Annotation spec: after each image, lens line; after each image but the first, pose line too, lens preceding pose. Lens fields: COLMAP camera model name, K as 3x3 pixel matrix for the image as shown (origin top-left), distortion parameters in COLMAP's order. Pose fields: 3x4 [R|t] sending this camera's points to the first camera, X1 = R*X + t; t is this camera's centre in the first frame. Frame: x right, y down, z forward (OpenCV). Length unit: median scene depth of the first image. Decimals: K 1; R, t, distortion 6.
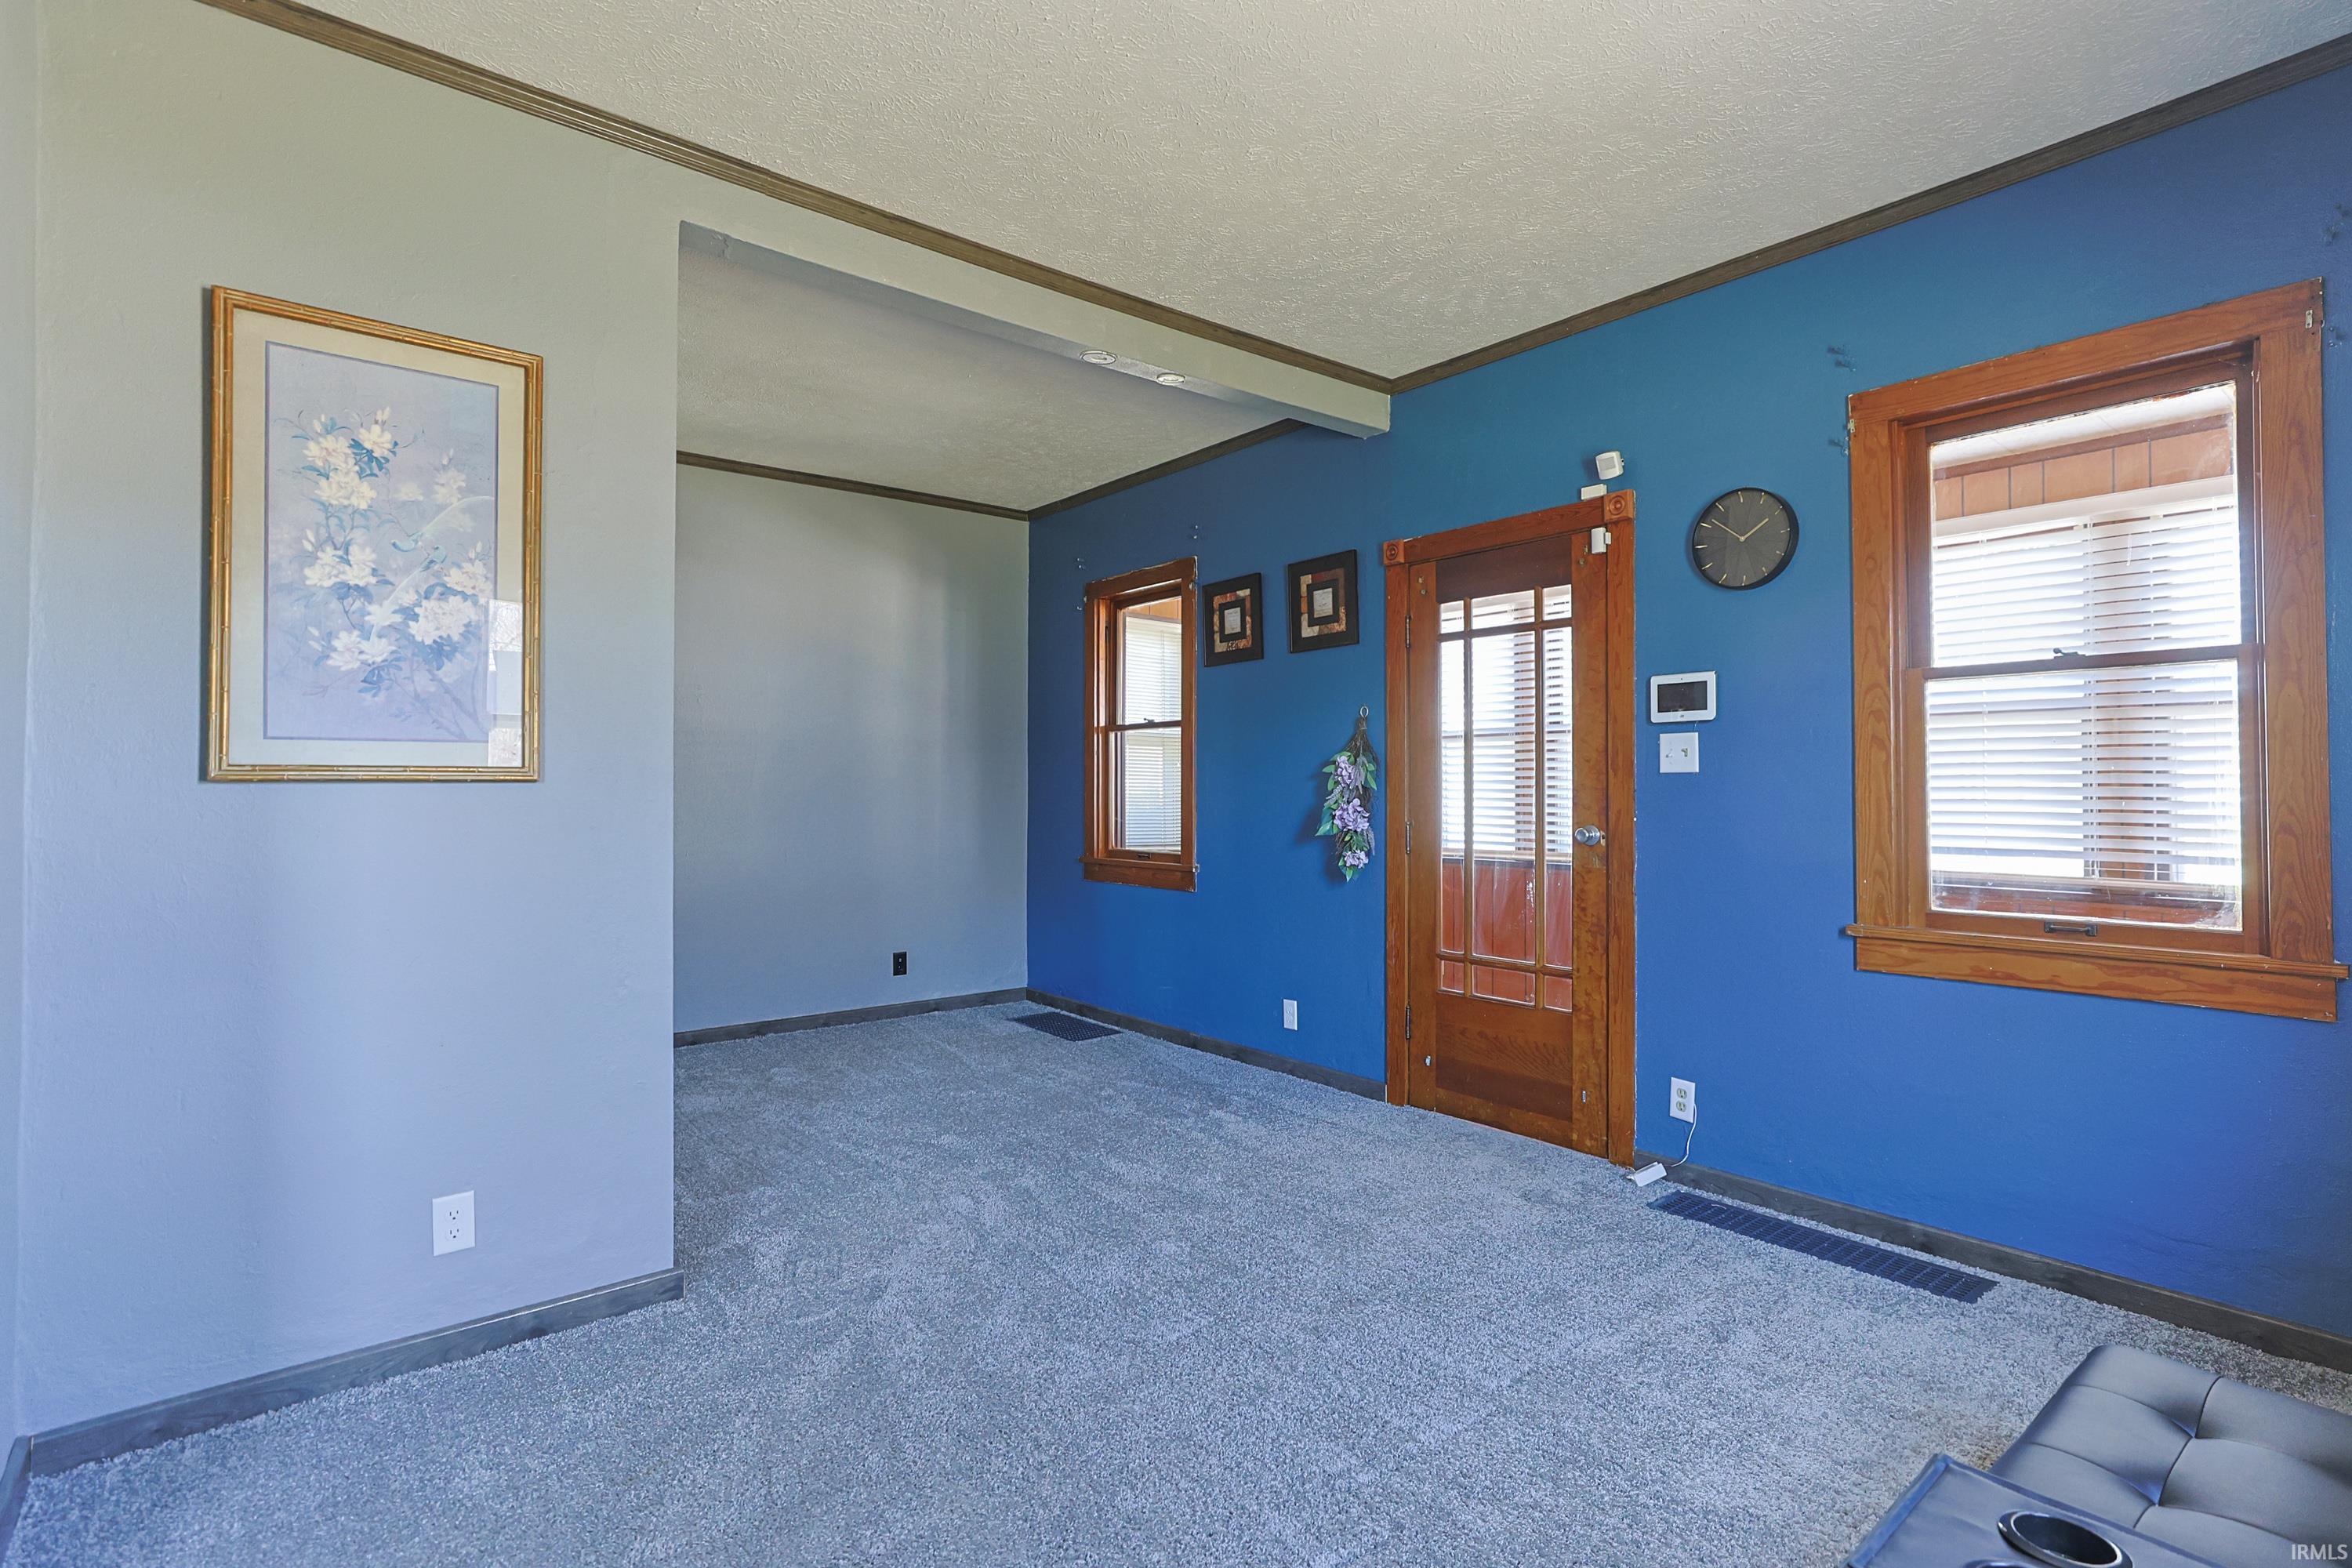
lens RADIAL K [[1143.2, 0, 1176.0], [0, 1143.2, 784.0], [0, 0, 1]] dist [-0.024526, 0.015420]
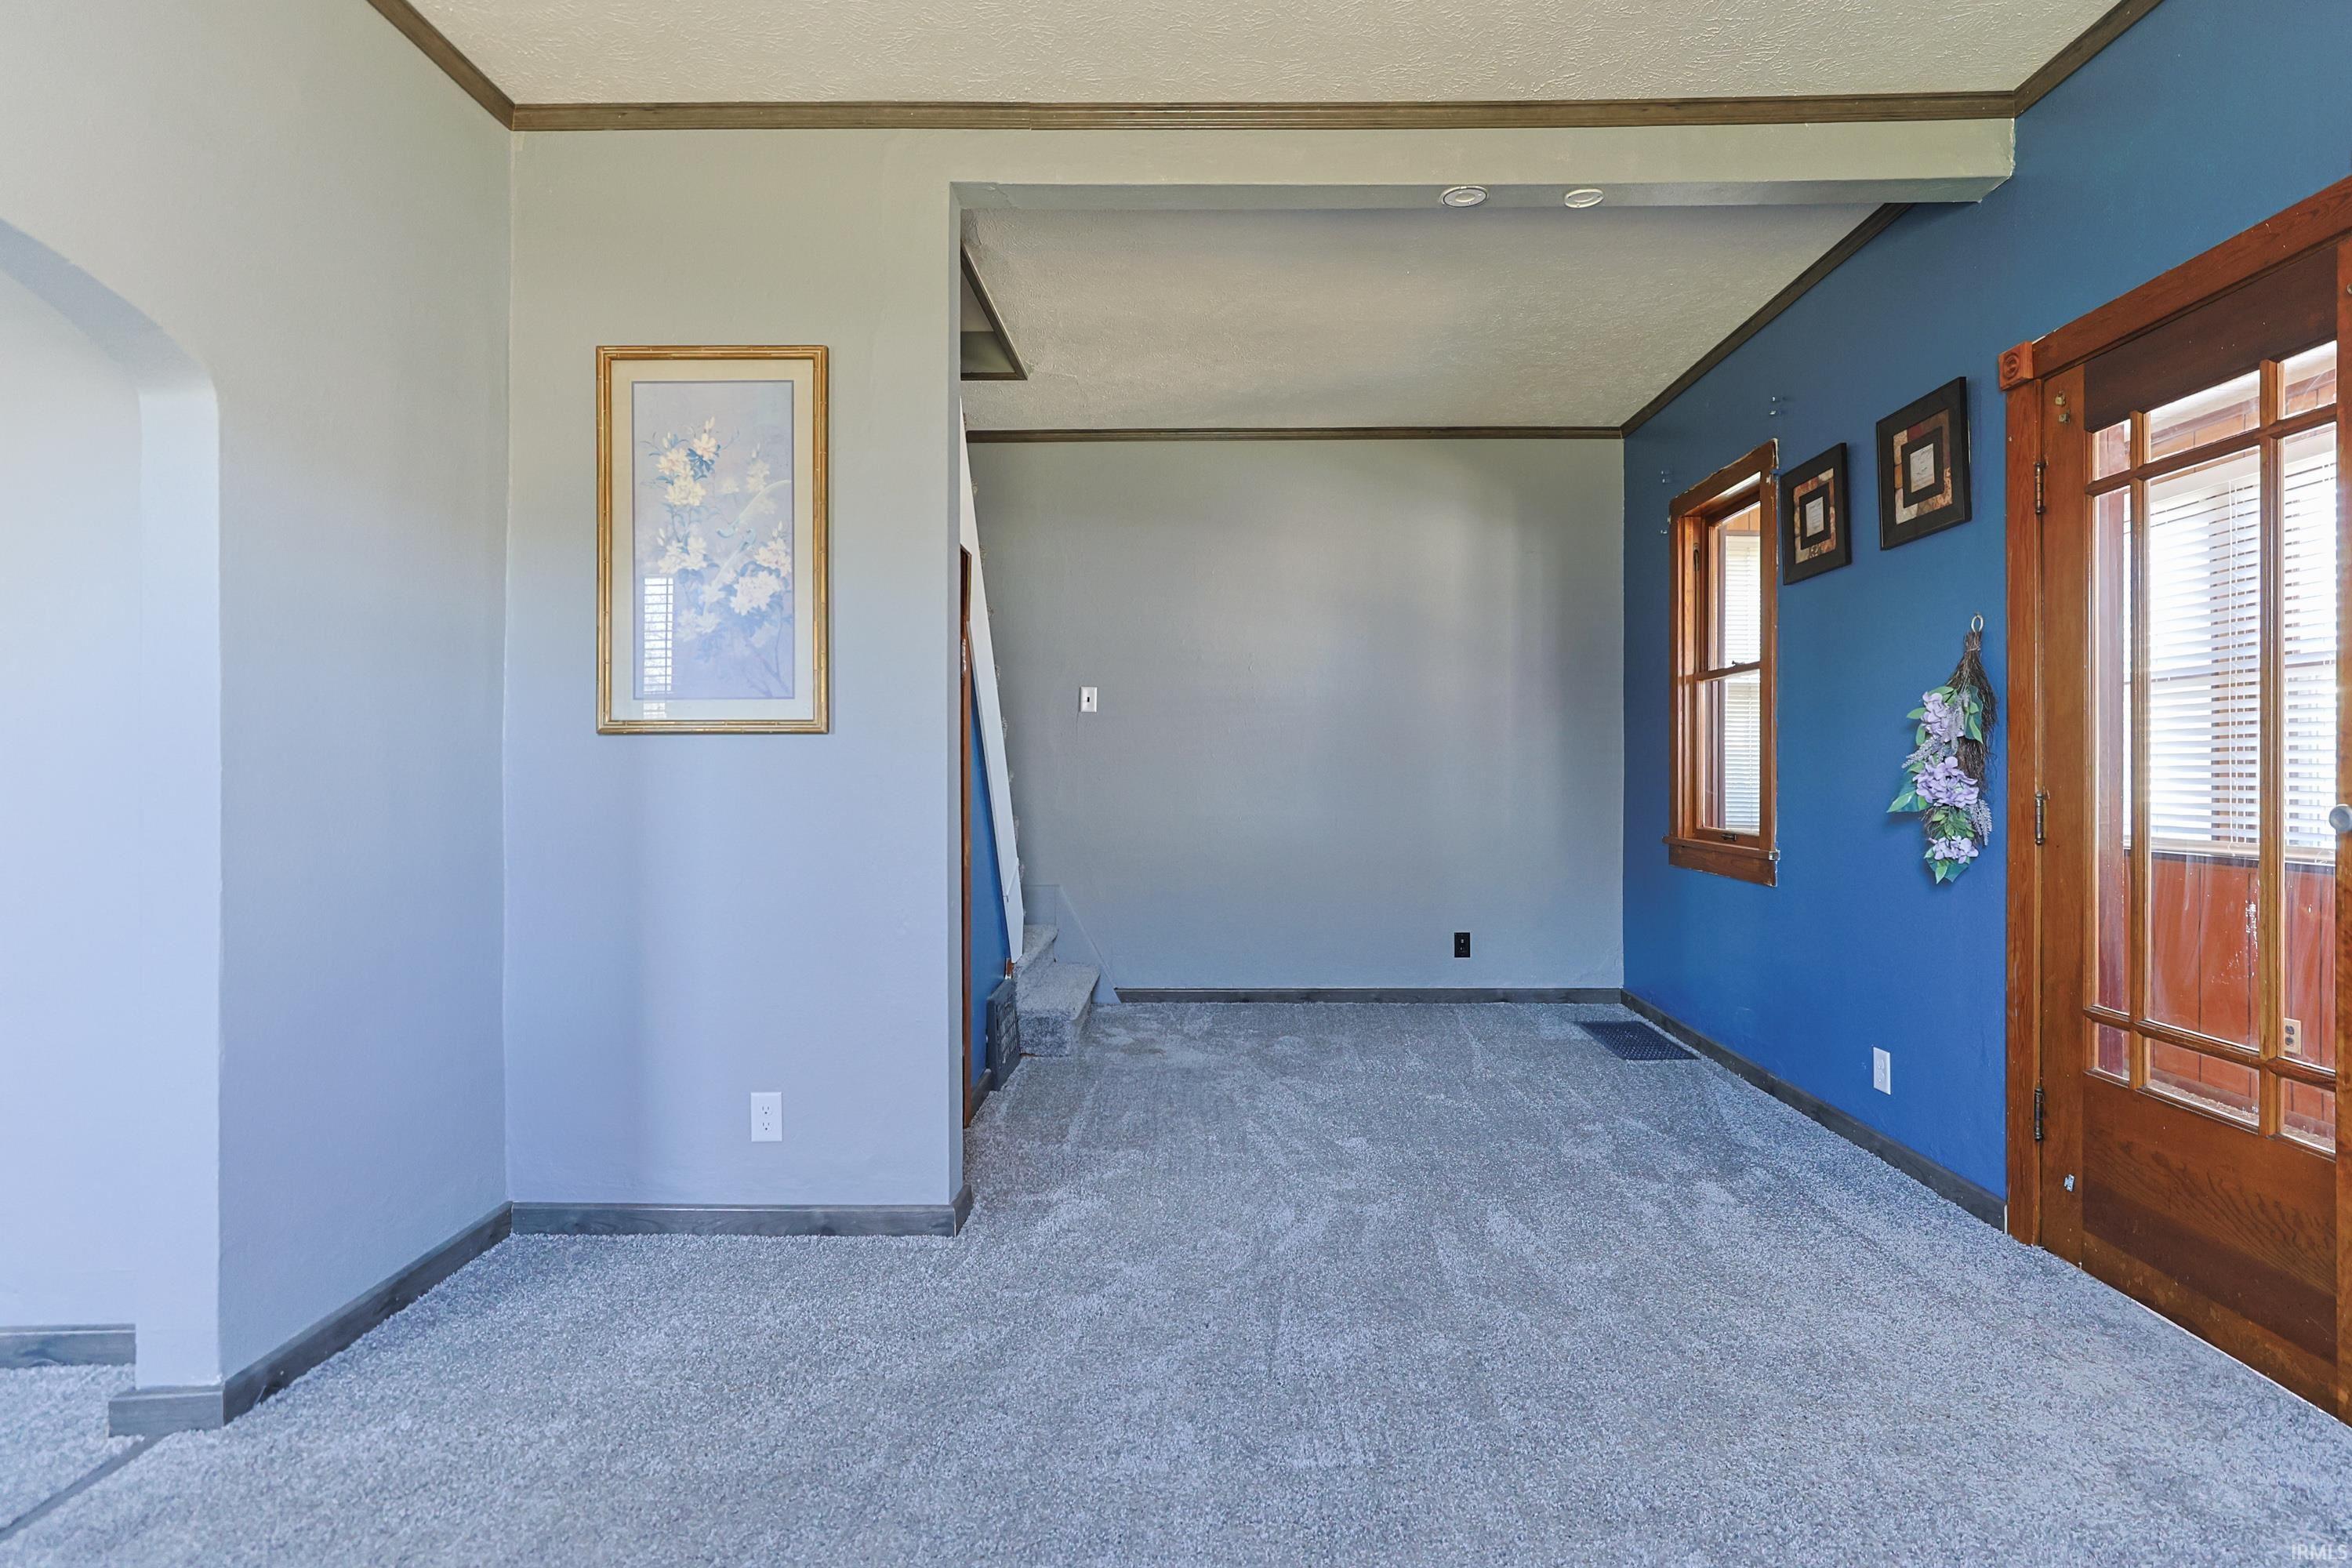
lens RADIAL K [[1129.0, 0, 1177.4], [0, 1129.0, 772.1], [0, 0, 1]] dist [-0.023114, 0.014068]
pose [[0.763368, 0.003609, -0.645953, 0.251470], [0.001082, 0.999976, 0.006866, 0.017856], [0.645962, -0.005940, 0.763346, 0.240632]]
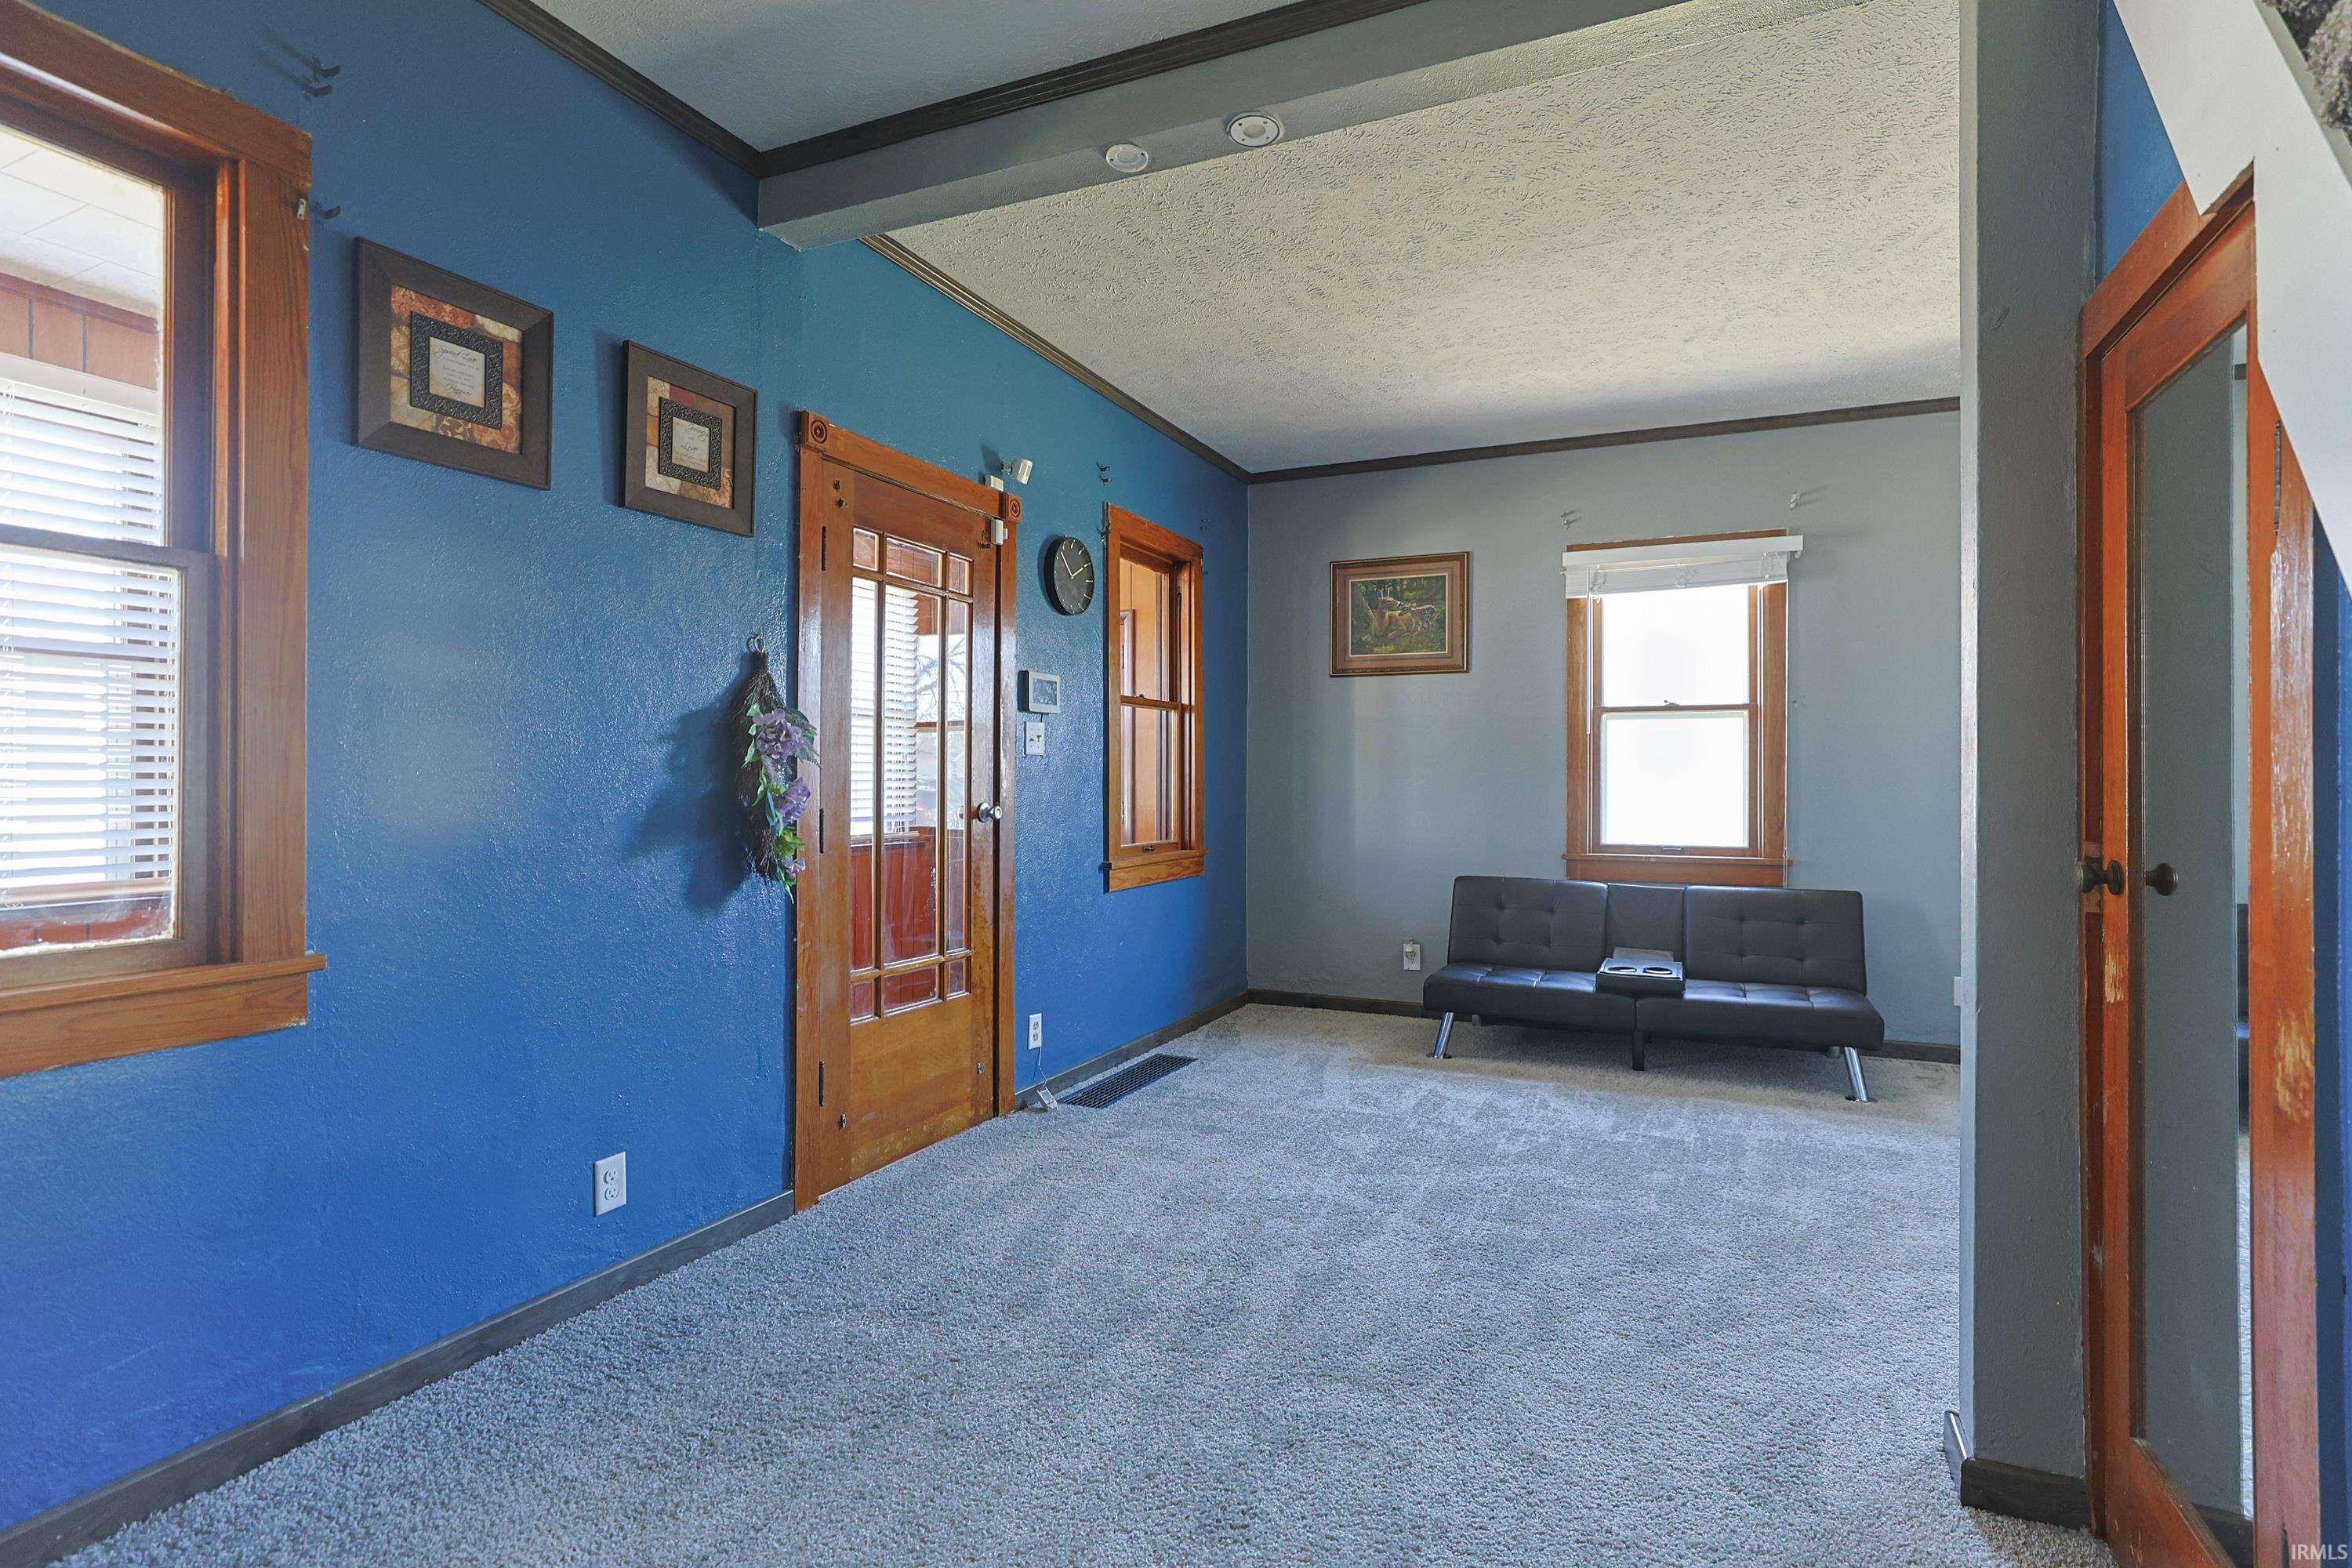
lens RADIAL K [[1137.9, 0, 1151.3], [0, 1137.9, 777.5], [0, 0, 1]] dist [-0.012613, 0.000432]
pose [[-0.429275, 0.004728, 0.903162, -0.570866], [-0.005050, 0.999958, -0.007635, 0.018513], [-0.903160, -0.007839, -0.429233, 1.179755]]
